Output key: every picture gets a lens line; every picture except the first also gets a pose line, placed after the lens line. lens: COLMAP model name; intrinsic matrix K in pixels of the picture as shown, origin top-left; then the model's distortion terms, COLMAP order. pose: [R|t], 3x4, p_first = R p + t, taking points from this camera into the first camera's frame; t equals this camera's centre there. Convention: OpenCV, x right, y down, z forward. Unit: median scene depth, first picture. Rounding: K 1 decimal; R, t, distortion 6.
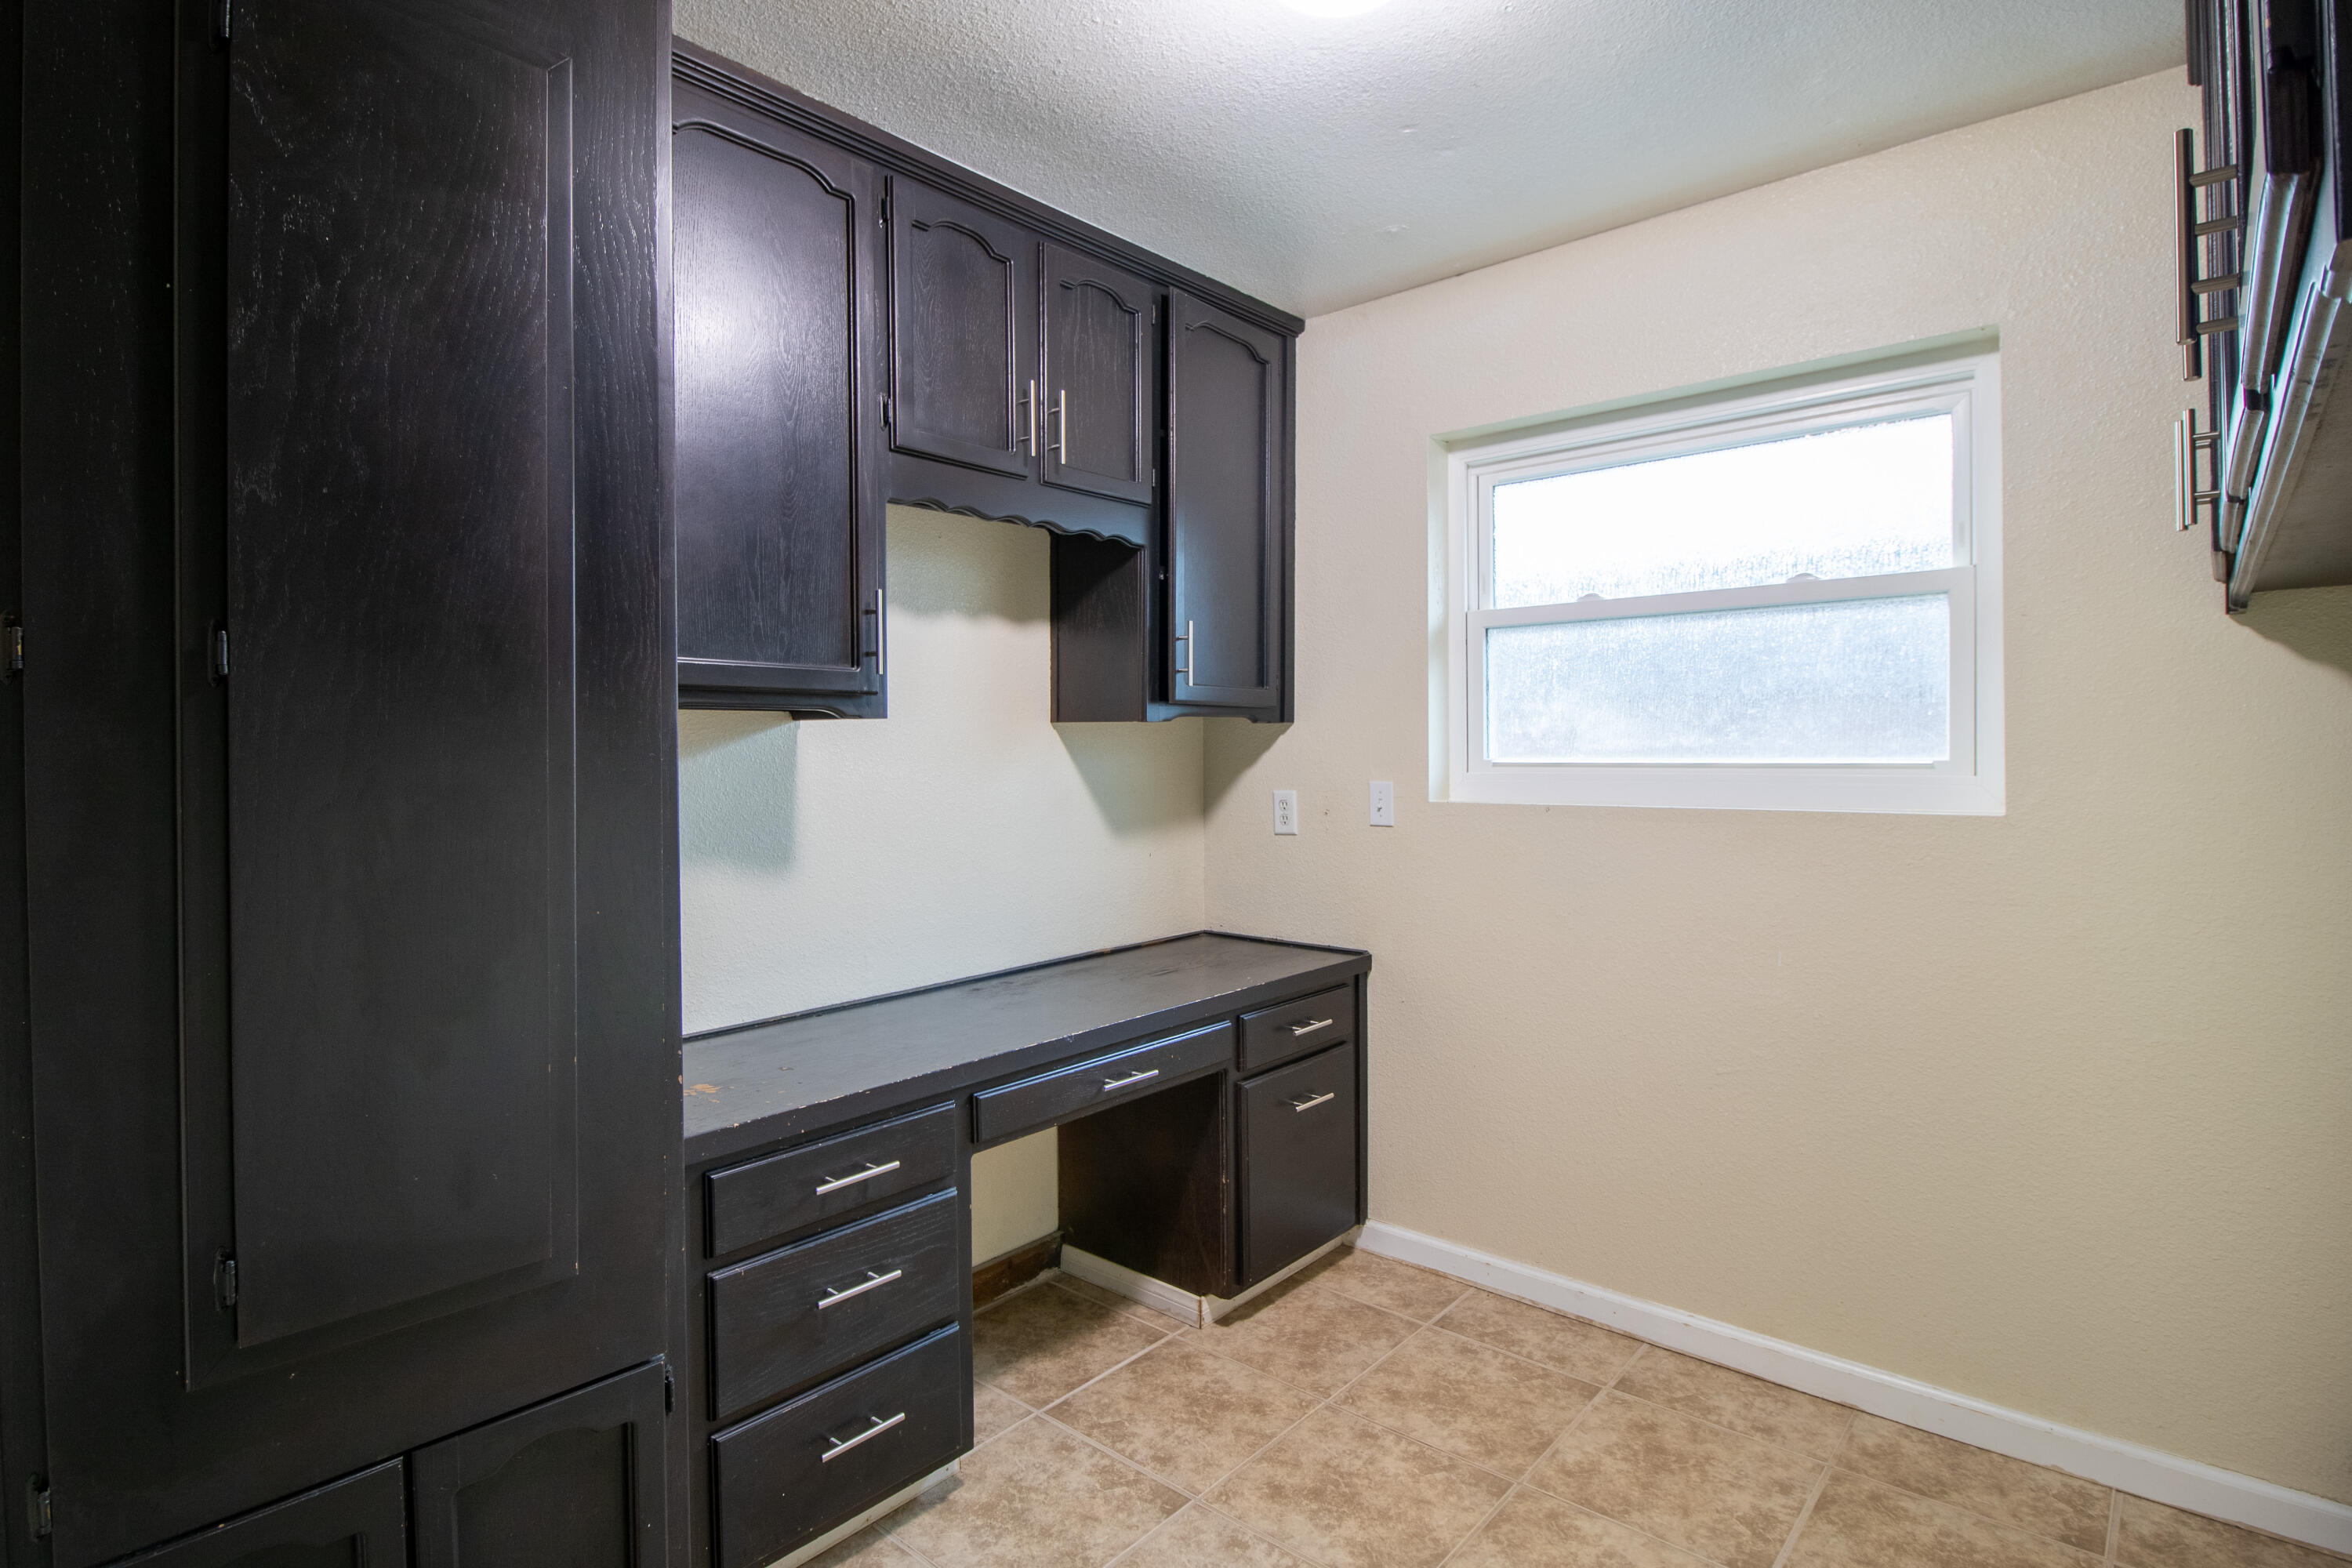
lens RADIAL K [[1176.3, 0, 1165.5], [0, 1176.3, 764.0], [0, 0, 1]] dist [0.001761, -0.012425]
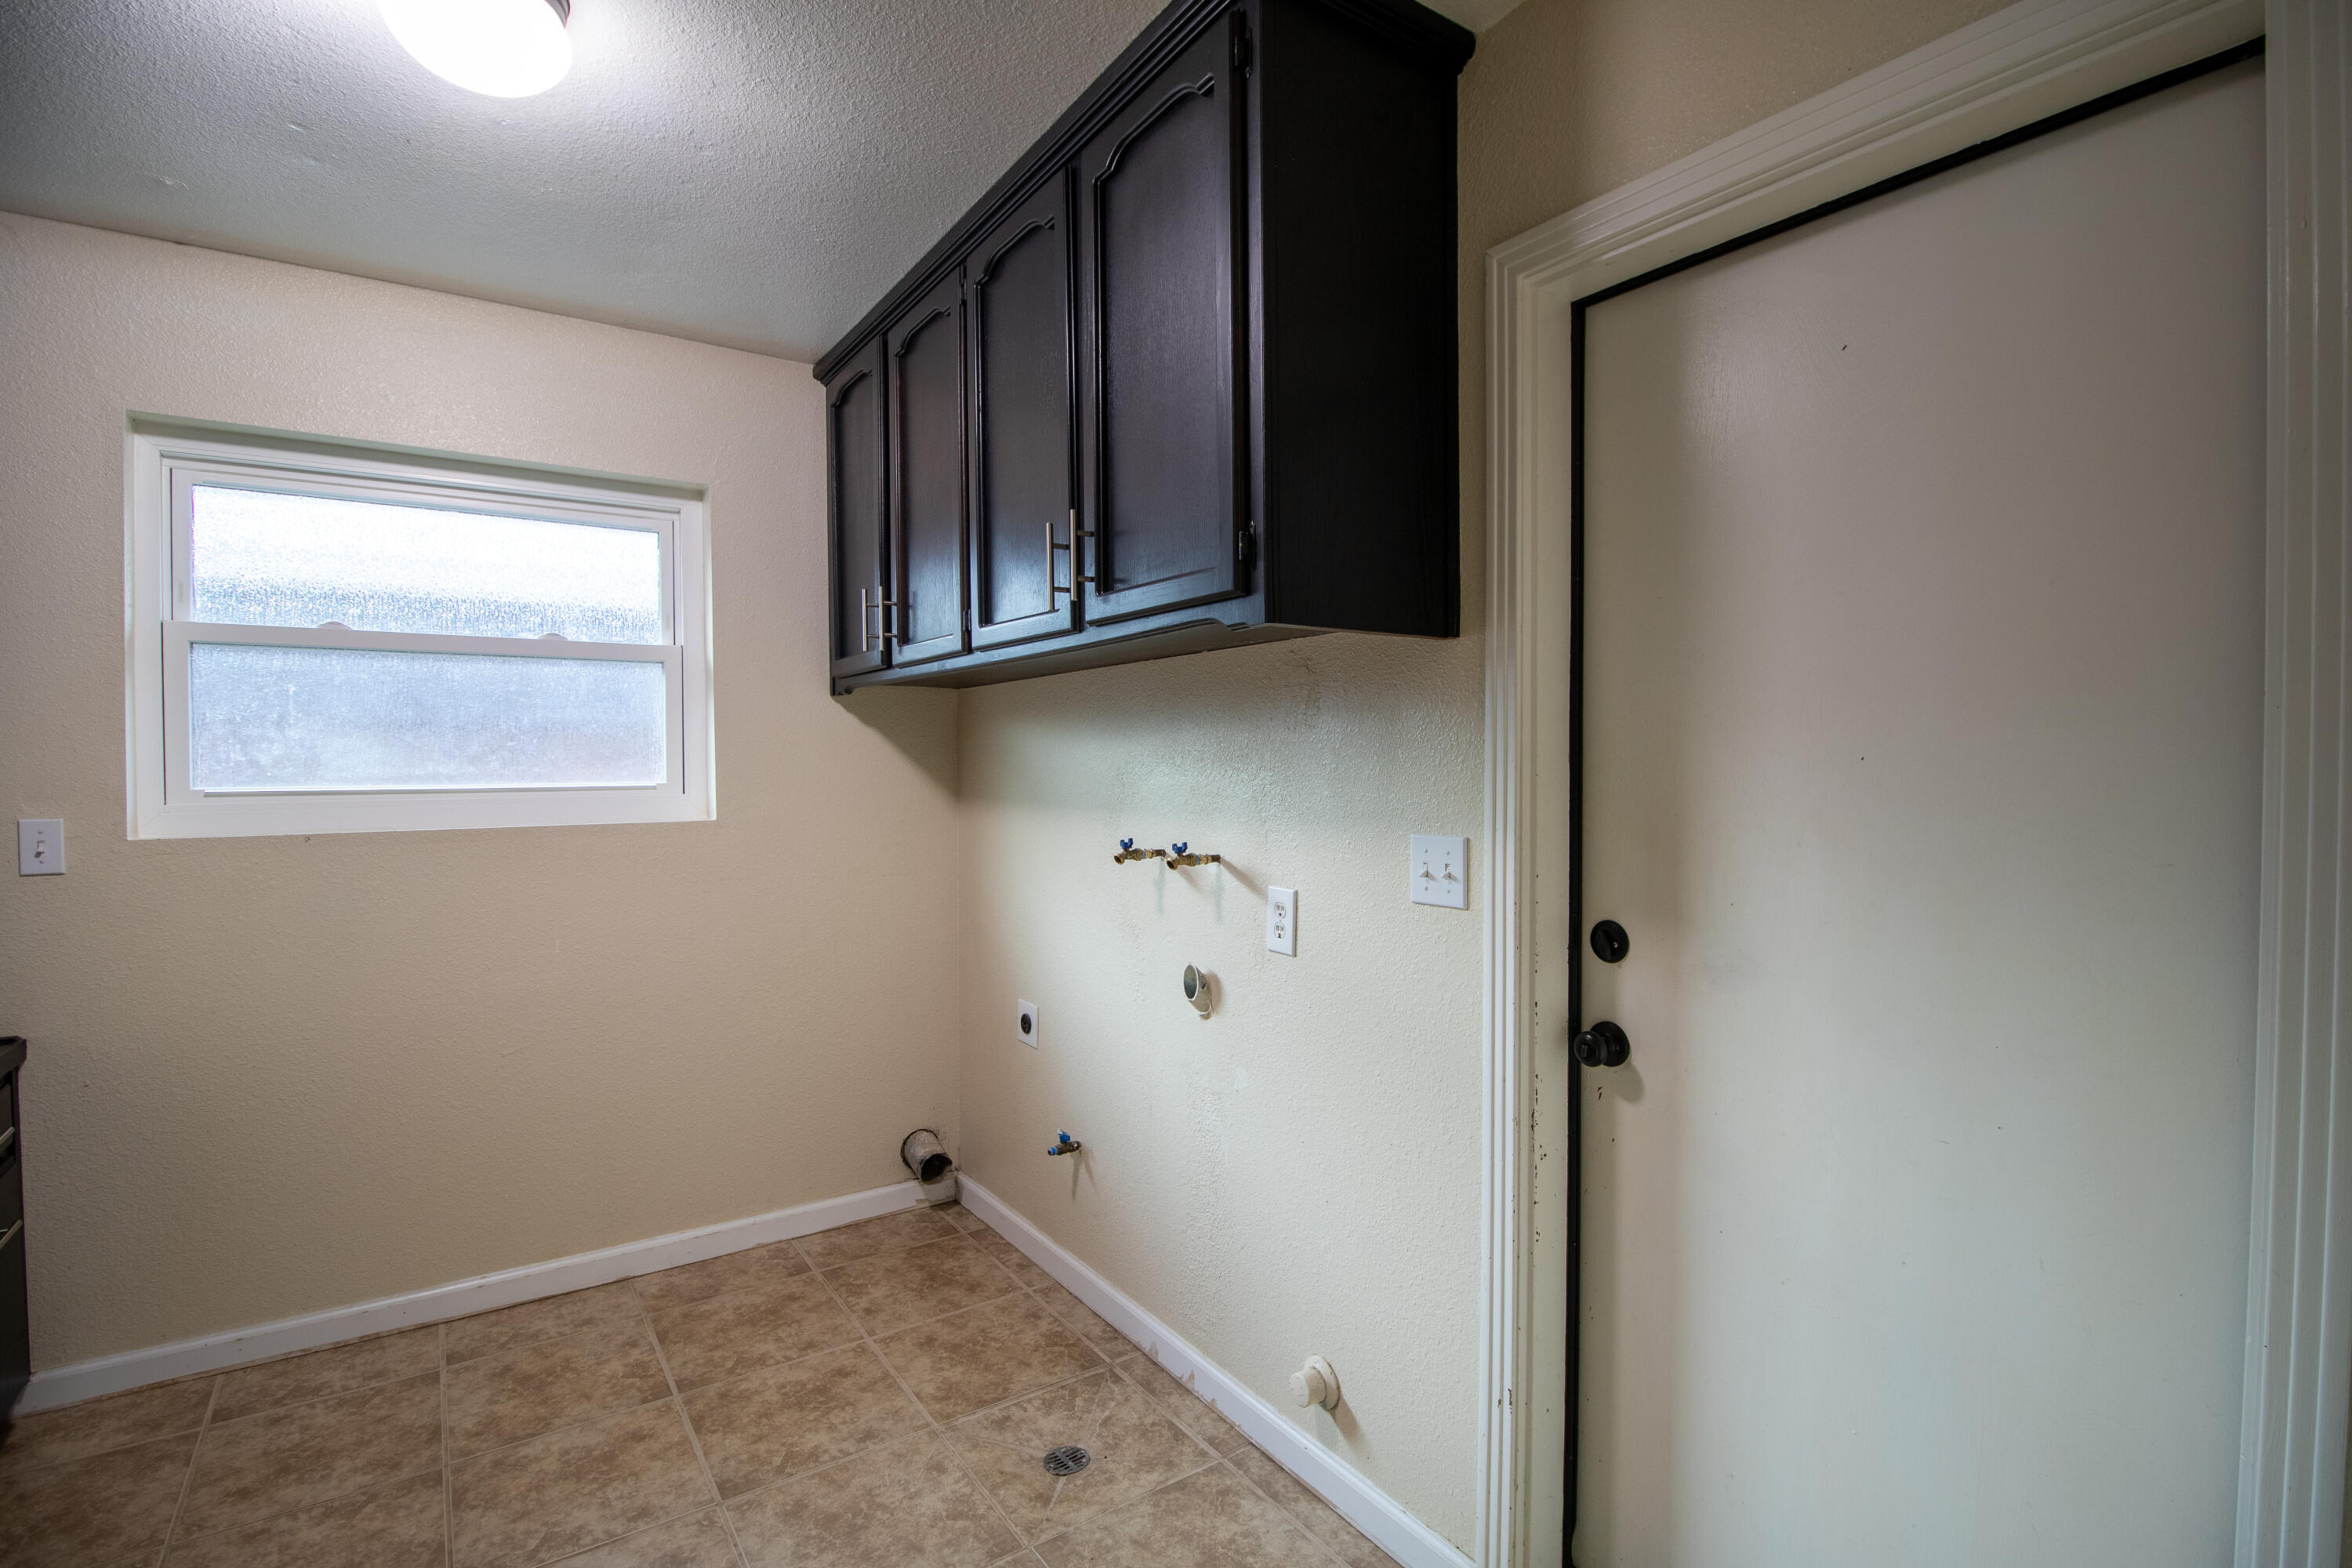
lens RADIAL K [[1089.1, 0, 1176.0], [0, 1089.1, 784.0], [0, 0, 1]] dist [0.000913, -0.009128]
pose [[0.251973, -0.012063, 0.967659, -0.421117], [0.016903, 0.999825, 0.008063, -0.002676], [-0.967587, 0.014325, 0.252133, 0.090106]]
